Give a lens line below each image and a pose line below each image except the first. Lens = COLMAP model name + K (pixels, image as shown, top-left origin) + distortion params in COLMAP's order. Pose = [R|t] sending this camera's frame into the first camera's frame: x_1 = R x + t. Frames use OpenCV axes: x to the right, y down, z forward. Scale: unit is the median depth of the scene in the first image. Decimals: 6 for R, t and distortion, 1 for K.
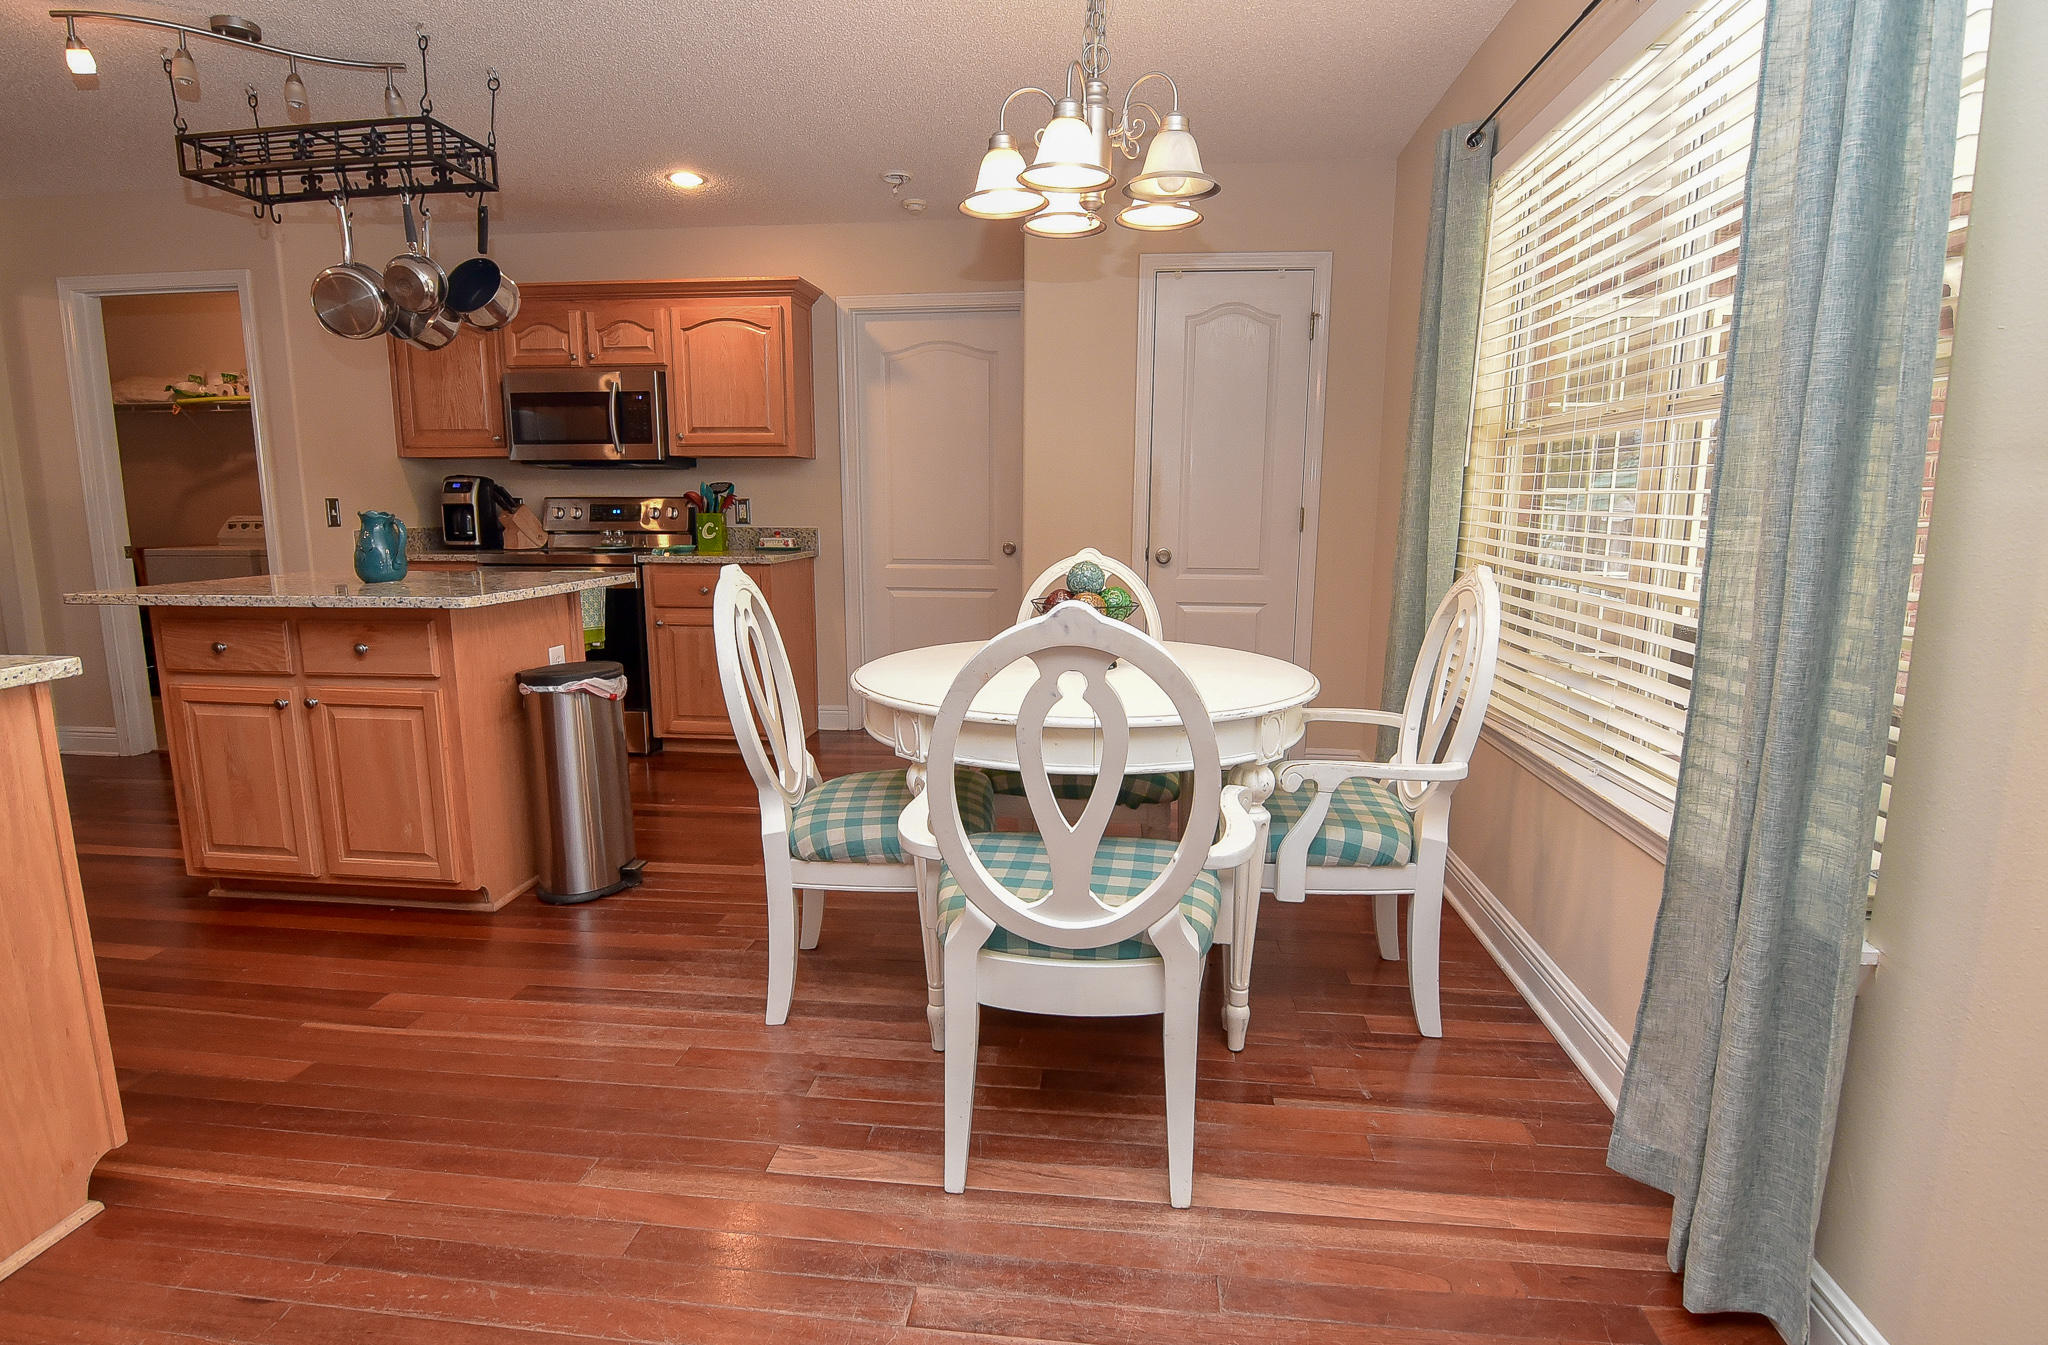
lens RADIAL K [[1018.5, 0, 1024.0], [0, 1018.5, 672.5], [0, 0, 1]] dist [-0.018986, -0.000892]
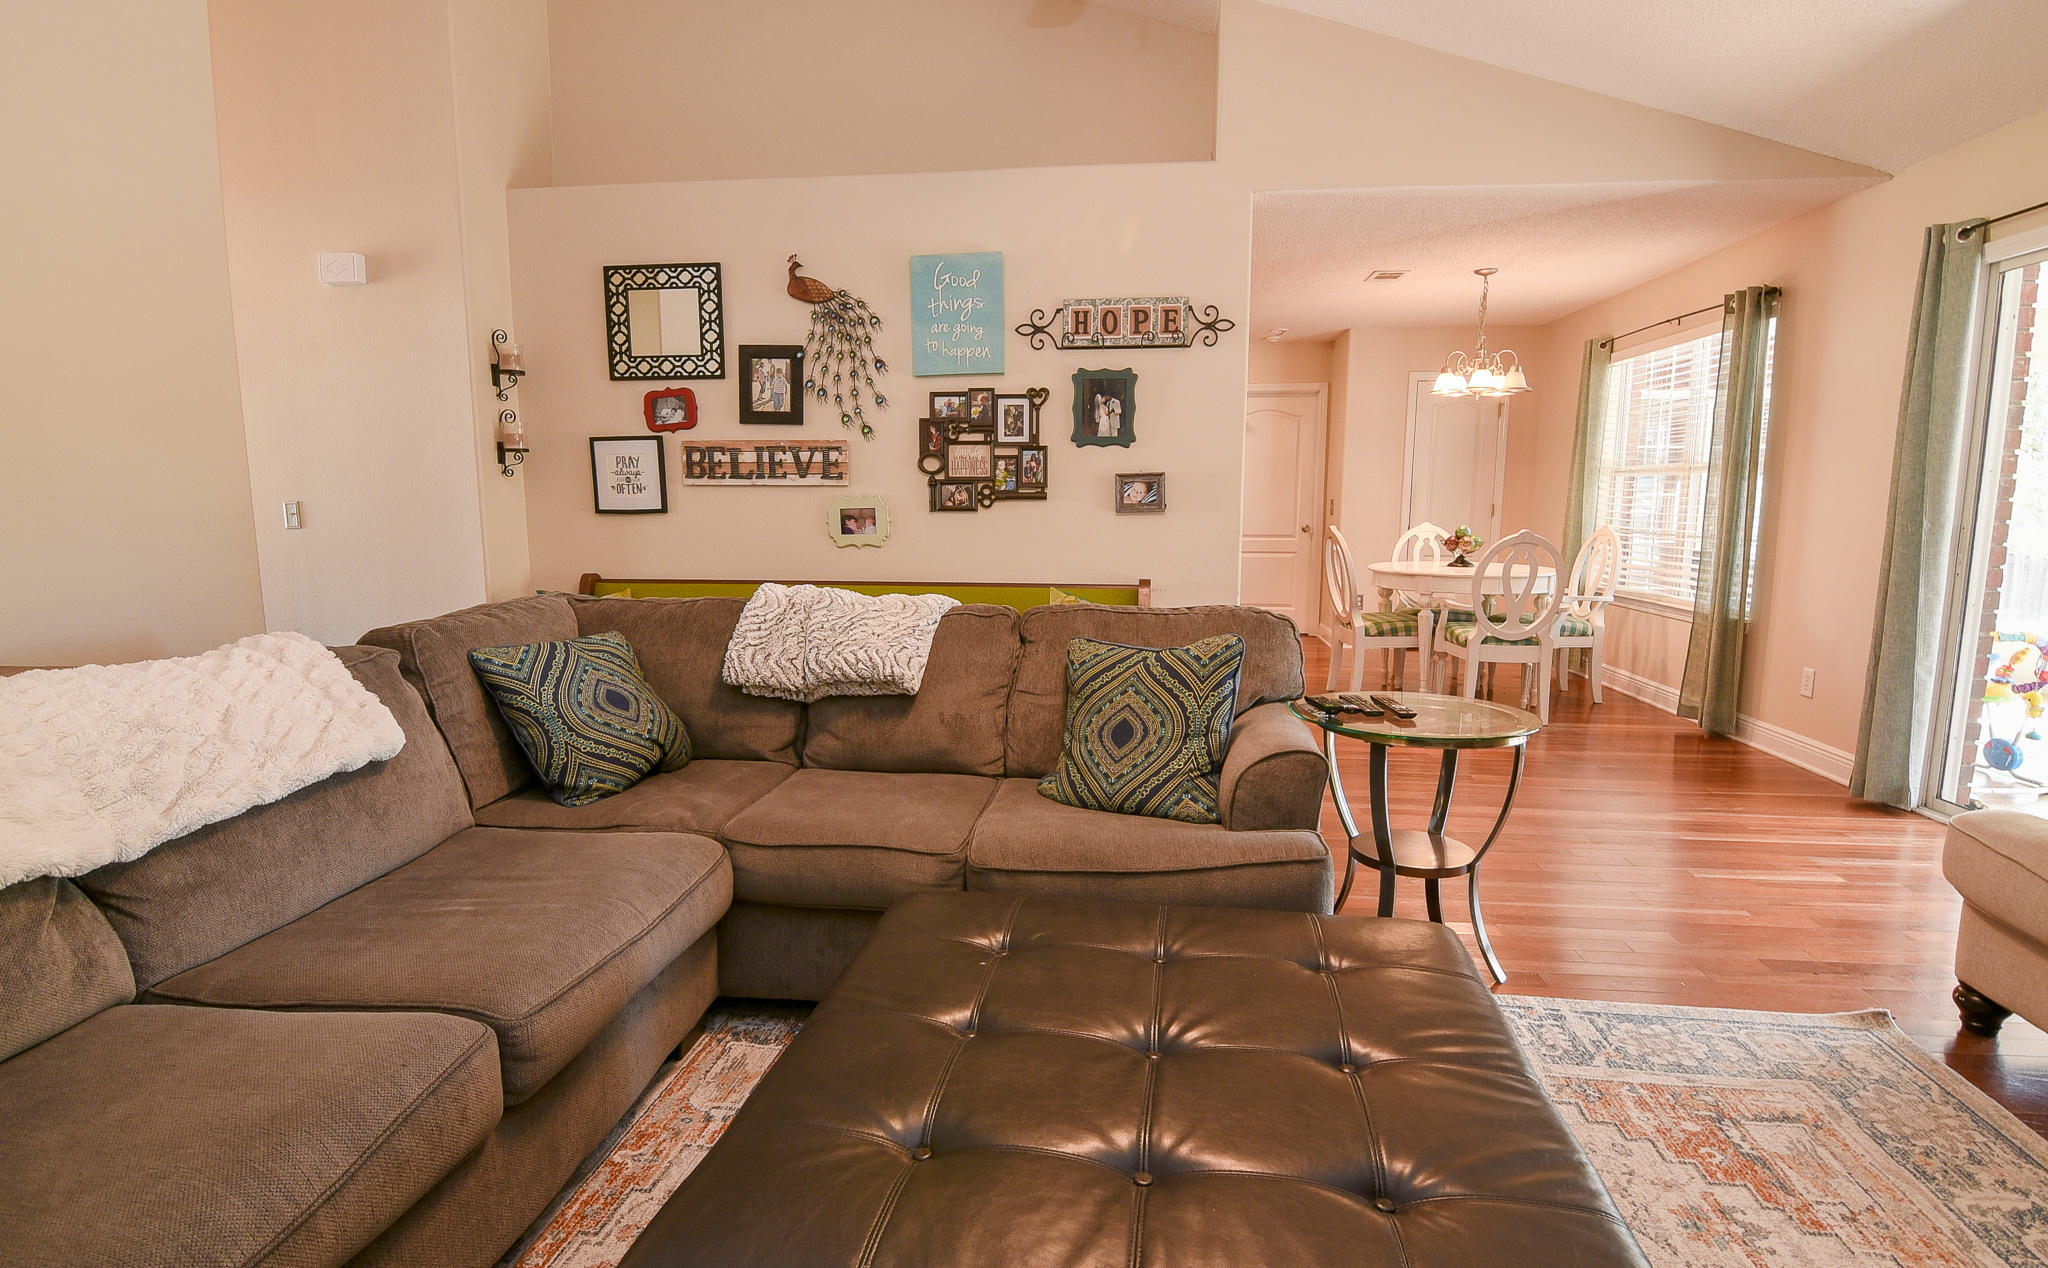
lens RADIAL K [[1028.3, 0, 1024.0], [0, 1028.3, 634.0], [0, 0, 1]] dist [-0.005097, -0.001450]
pose [[0.999977, -0.001191, -0.006719, -0.841465], [0.001012, 0.999646, -0.026580, 0.187724], [0.006749, 0.026573, 0.999624, -1.302903]]
